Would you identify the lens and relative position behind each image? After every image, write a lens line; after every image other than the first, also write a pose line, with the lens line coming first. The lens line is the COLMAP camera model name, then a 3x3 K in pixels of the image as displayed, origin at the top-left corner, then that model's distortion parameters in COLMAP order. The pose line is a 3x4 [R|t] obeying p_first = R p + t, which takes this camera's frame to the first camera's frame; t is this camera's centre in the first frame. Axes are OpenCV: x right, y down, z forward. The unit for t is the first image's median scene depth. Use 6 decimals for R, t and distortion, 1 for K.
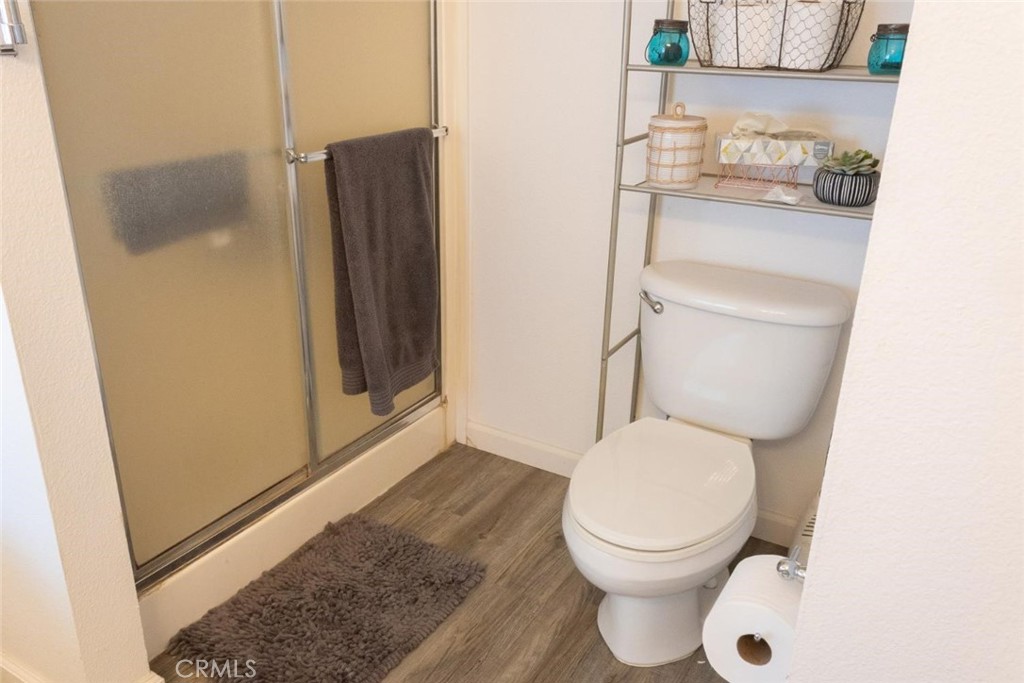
lens RADIAL K [[832.9, 0, 512.0], [0, 832.9, 341.5], [0, 0, 1]] dist [-0.007296, -0.001796]
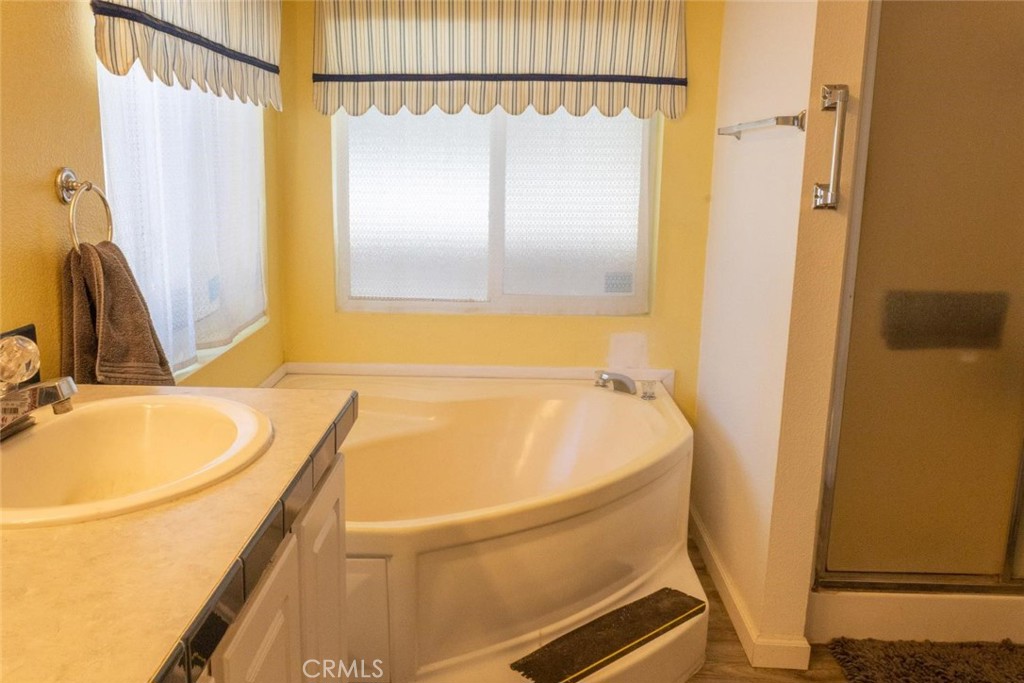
lens RADIAL K [[877.9, 0, 512.0], [0, 877.9, 341.5], [0, 0, 1]] dist [-0.036573, 0.013781]
pose [[0.516437, 0.175138, -0.838224, 0.396542], [-0.334622, 0.942307, -0.009278, 0.098793], [0.788239, 0.285280, 0.545247, -0.281186]]
